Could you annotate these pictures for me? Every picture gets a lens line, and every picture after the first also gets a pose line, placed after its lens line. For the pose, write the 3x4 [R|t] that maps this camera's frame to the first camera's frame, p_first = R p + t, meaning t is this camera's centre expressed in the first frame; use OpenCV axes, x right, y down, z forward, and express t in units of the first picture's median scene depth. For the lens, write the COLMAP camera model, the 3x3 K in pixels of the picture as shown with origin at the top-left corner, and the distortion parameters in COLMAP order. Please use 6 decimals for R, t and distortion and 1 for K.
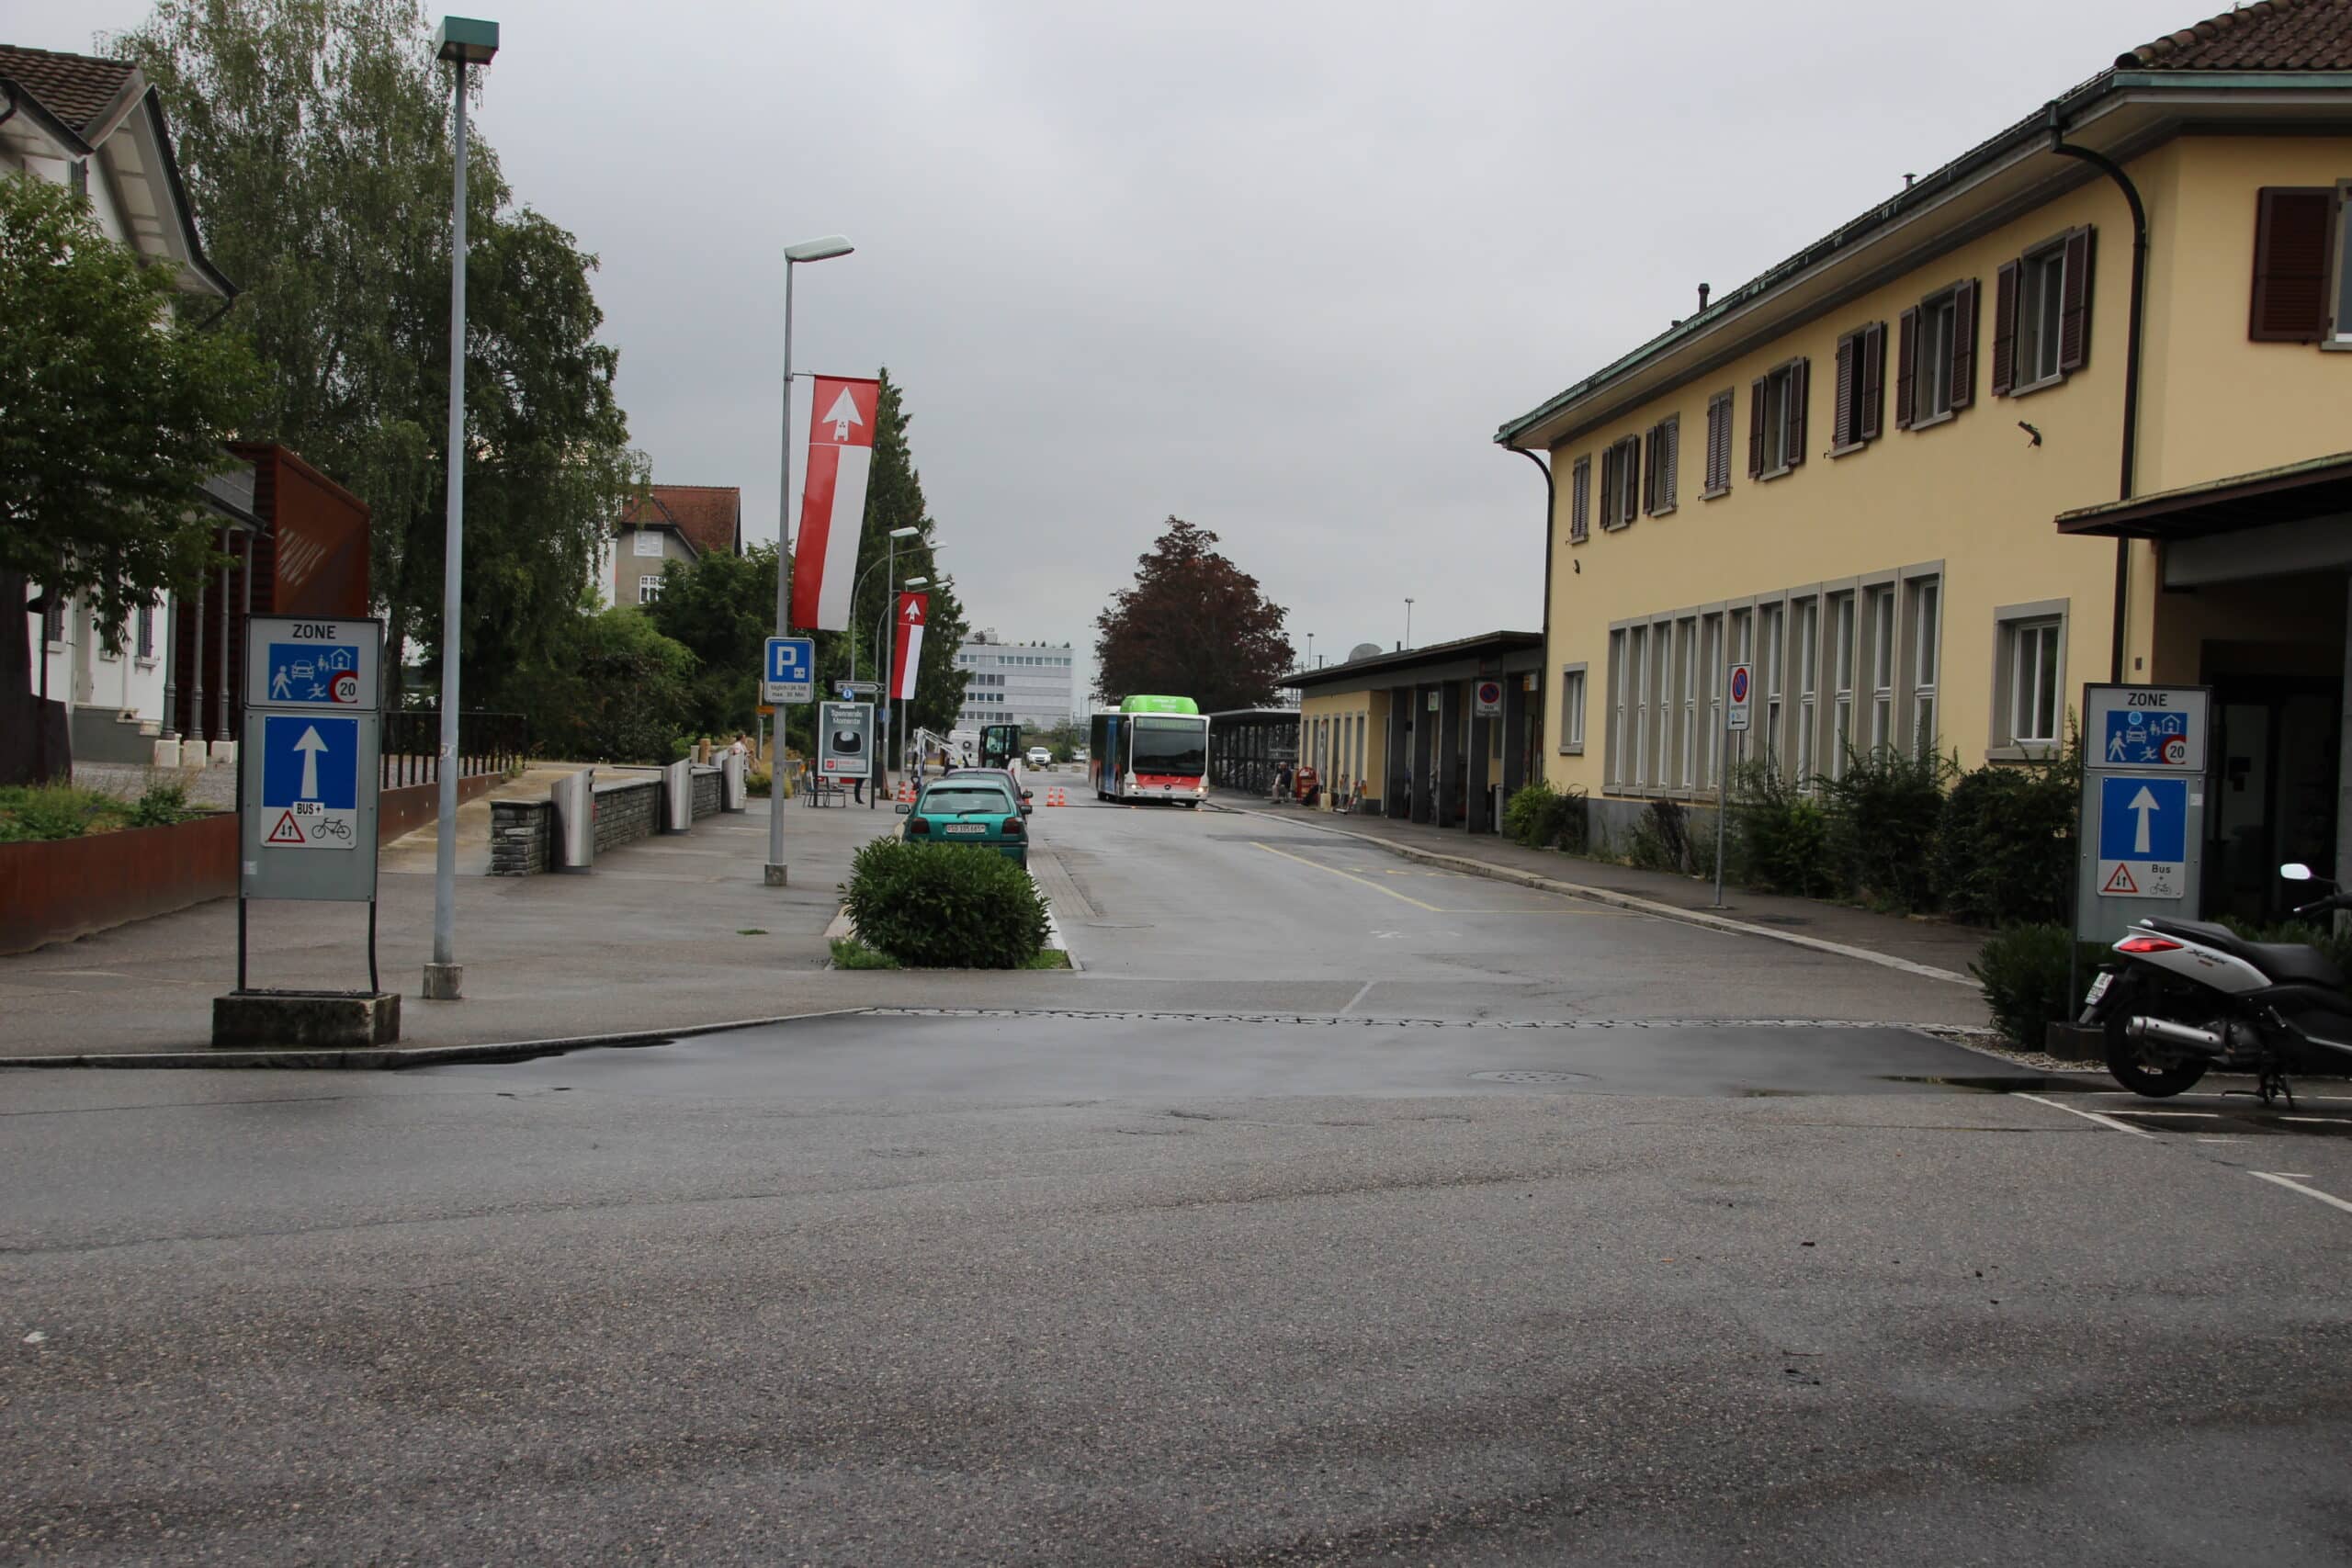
lens RADIAL K [[2893.2, 0, 1175.0], [0, 2893.2, 824.4], [0, 0, 1]] dist [-0.006406, 0.582658]
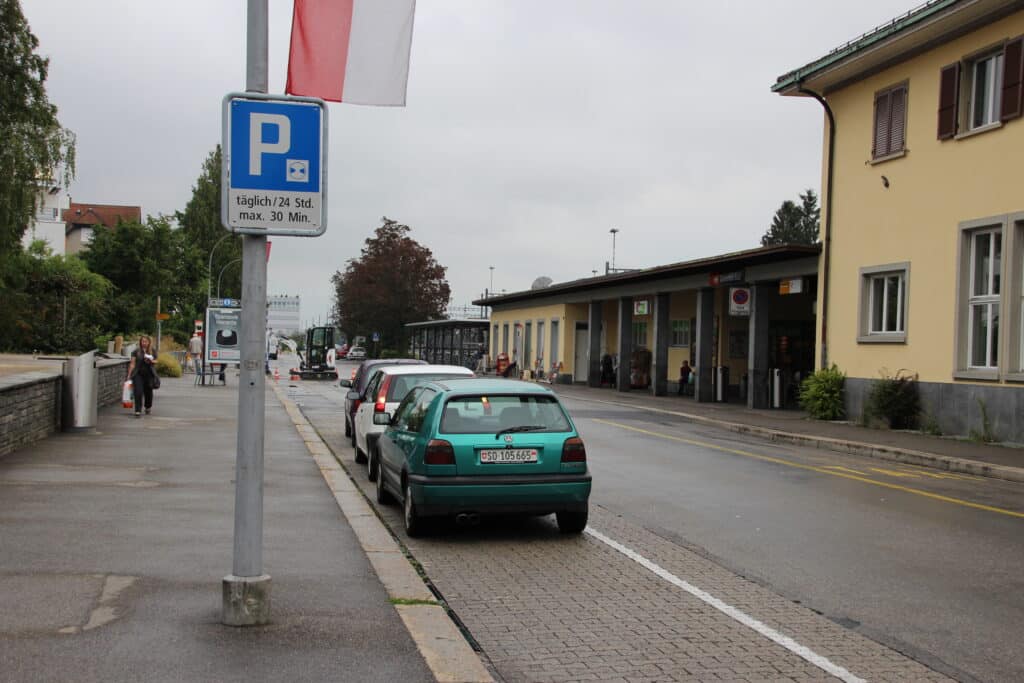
lens RADIAL K [[1259.8, 0, 511.5], [0, 1259.8, 359.1], [0, 0, 1]] dist [-0.006406, 0.582658]
pose [[0.990727, -0.006666, 0.135704, -0.054287], [0.008563, 0.999874, -0.013398, -0.008234], [-0.135598, 0.014436, 0.990659, 0.348792]]
